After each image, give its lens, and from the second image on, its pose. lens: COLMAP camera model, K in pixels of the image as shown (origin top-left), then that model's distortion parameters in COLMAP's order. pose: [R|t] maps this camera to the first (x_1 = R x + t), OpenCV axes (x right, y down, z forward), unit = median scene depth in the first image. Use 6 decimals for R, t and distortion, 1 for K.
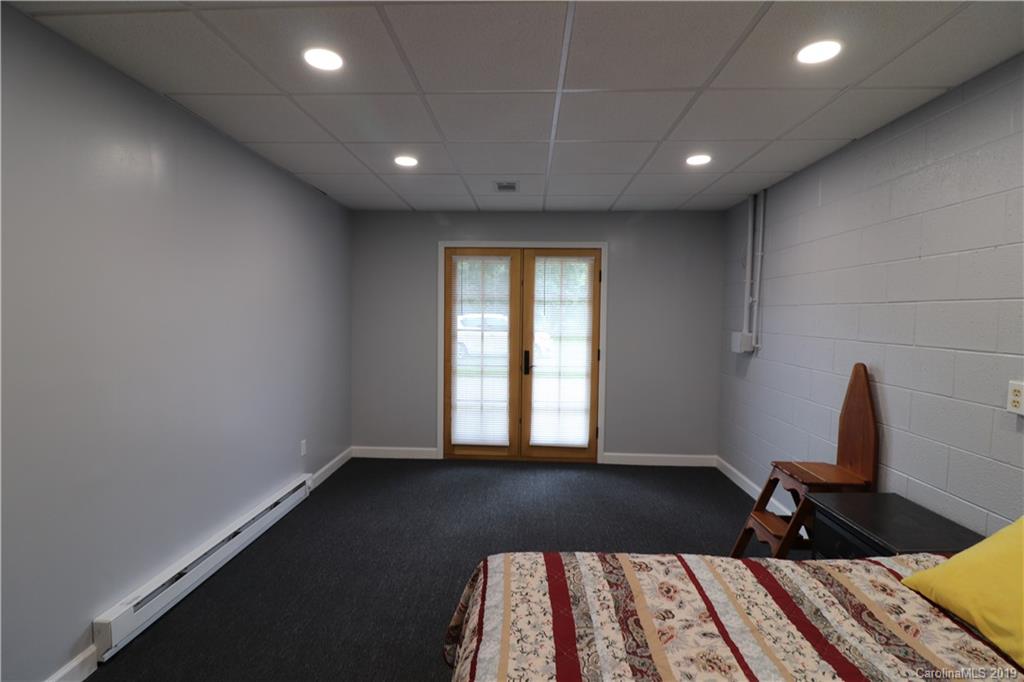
lens RADIAL K [[474.7, 0, 509.6], [0, 474.7, 338.9], [0, 0, 1]] dist [-0.004696, -0.009325]
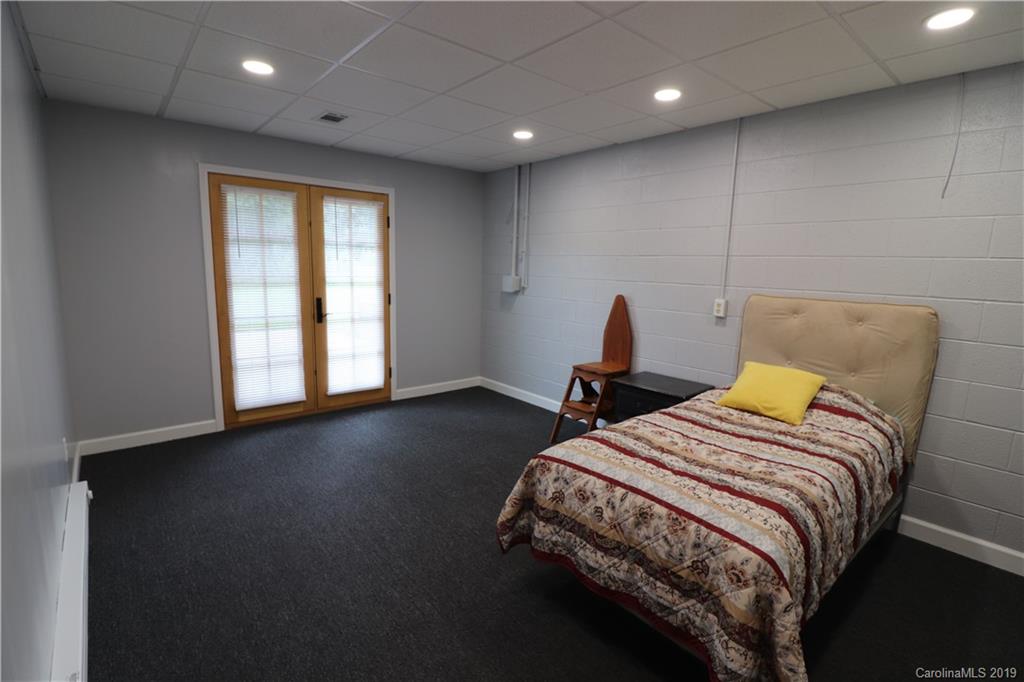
lens RADIAL K [[474.7, 0, 511.3], [0, 474.7, 340.2], [0, 0, 1]] dist [-0.004696, -0.009325]
pose [[0.730694, -0.099823, 0.675367, -0.331720], [0.018905, 0.991832, 0.126144, -0.002772], [-0.682443, -0.079405, 0.726613, 0.051441]]
